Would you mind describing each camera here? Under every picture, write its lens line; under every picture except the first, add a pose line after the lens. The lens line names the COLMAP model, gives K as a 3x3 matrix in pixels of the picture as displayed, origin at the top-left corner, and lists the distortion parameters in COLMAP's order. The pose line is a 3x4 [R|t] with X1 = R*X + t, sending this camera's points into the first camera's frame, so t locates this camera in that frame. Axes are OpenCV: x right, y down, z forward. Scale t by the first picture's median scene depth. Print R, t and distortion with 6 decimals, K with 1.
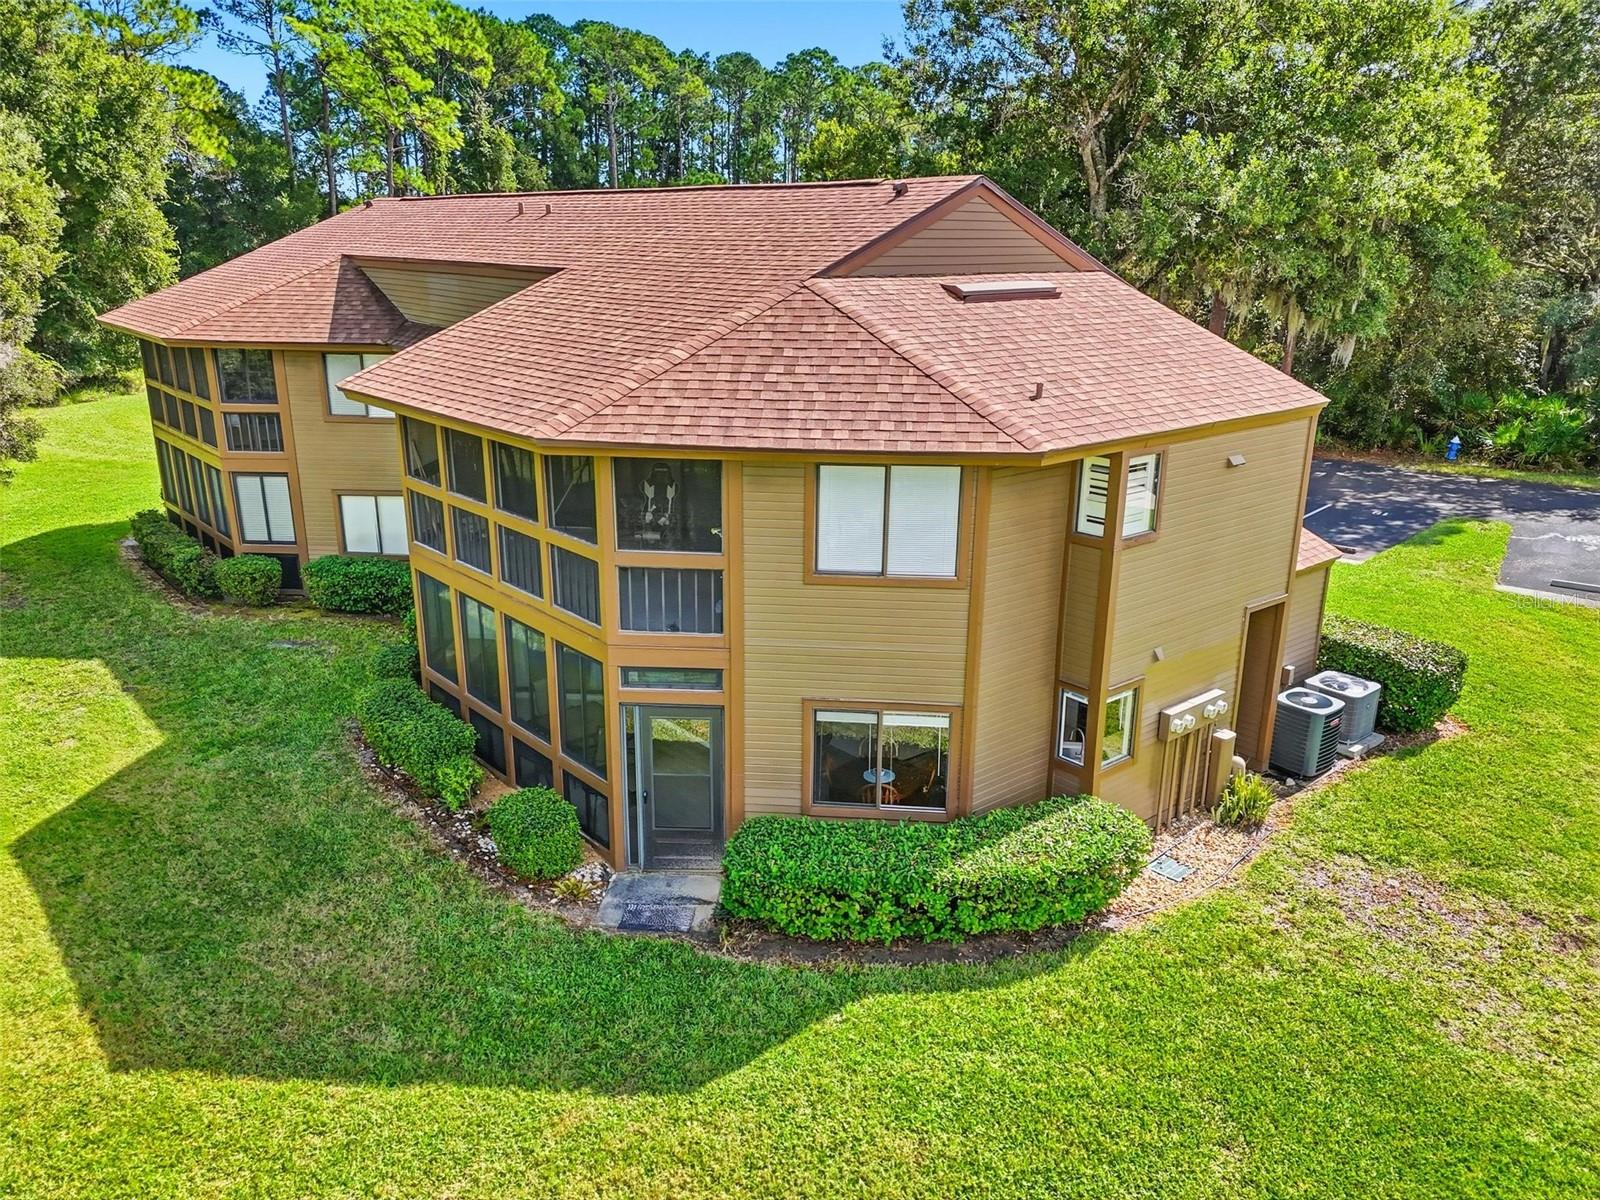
lens RADIAL K [[1124.2, 0, 800.0], [0, 1124.2, 600.0], [0, 0, 1]] dist [0.019843, -0.000343]
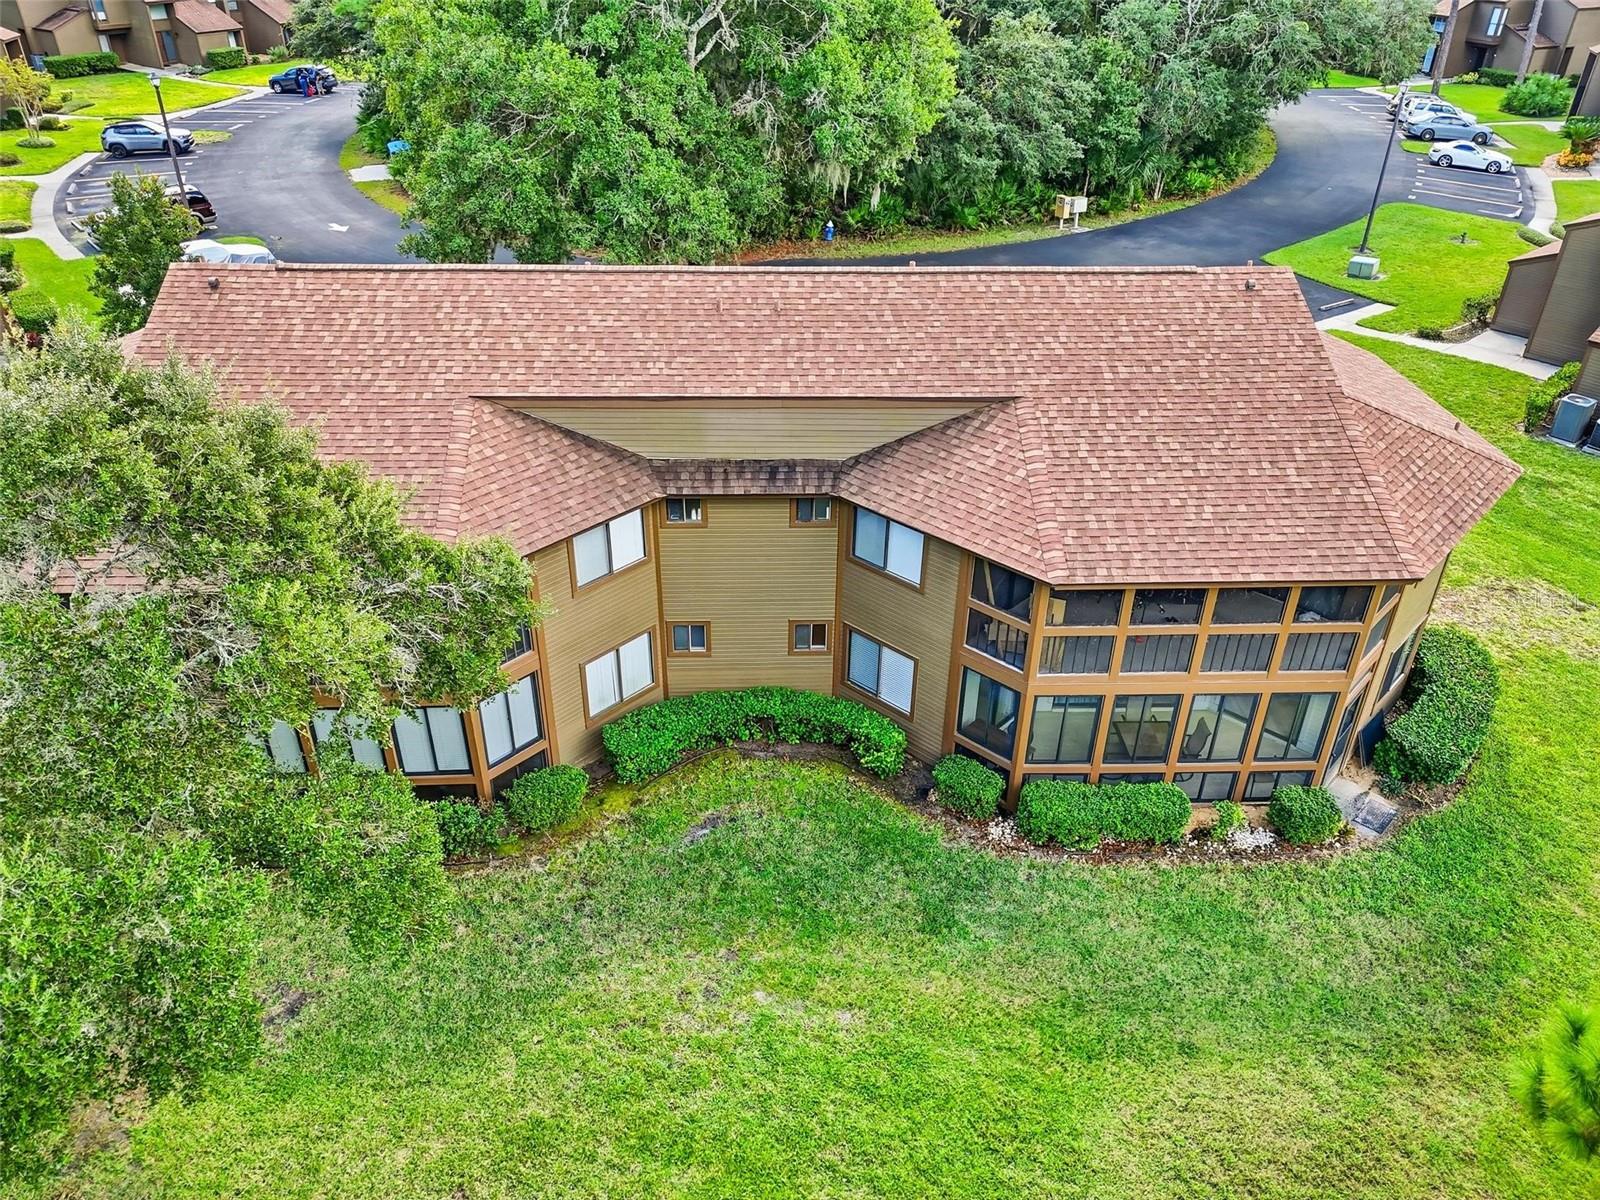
lens RADIAL K [[1103.0, 0, 800.0], [0, 1103.0, 600.0], [0, 0, 1]] dist [0.103294, -0.107585]
pose [[0.642552, -0.414181, 0.644656, -1.352487], [0.237196, 0.907512, 0.346640, -0.646480], [-0.728605, -0.069824, 0.681366, 0.469458]]
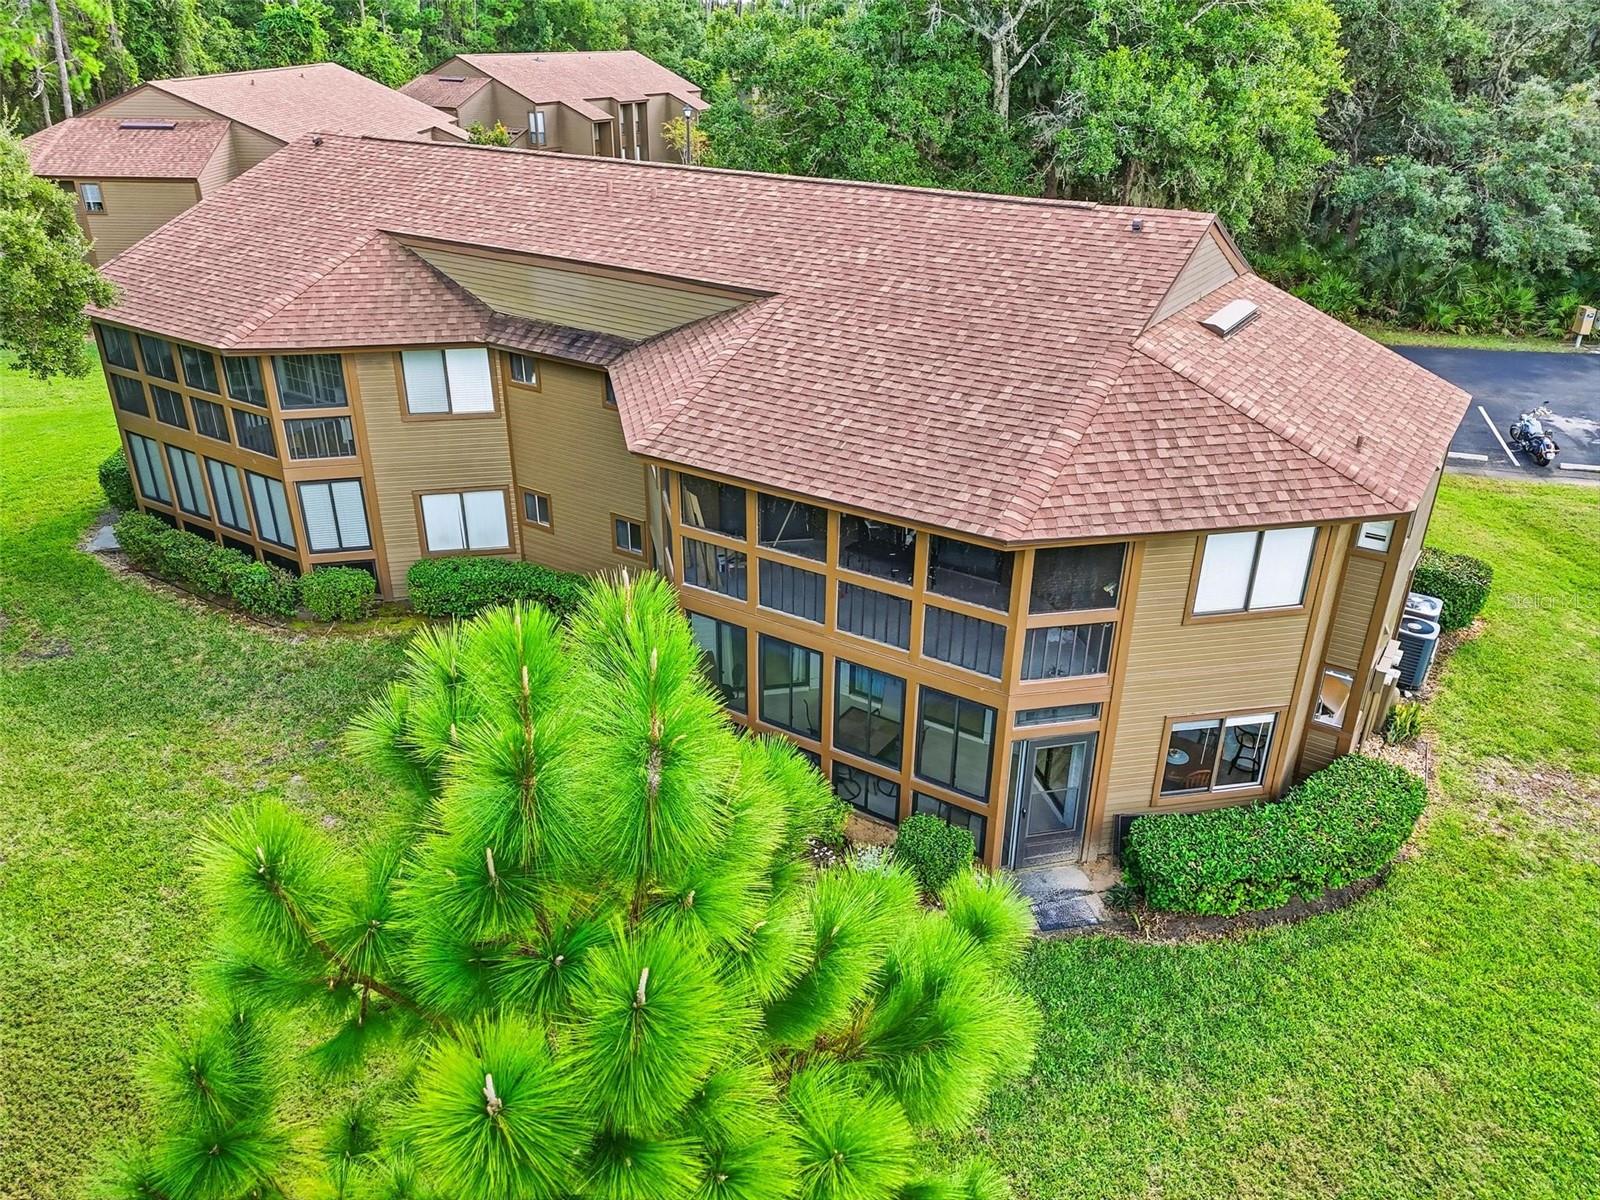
lens RADIAL K [[1103.0, 0, 800.0], [0, 1103.0, 600.0], [0, 0, 1]] dist [0.103294, -0.107585]
pose [[0.962677, -0.118532, 0.243318, -0.548090], [0.079523, 0.983194, 0.164335, -0.219055], [-0.258707, -0.138852, 0.955924, 0.003609]]
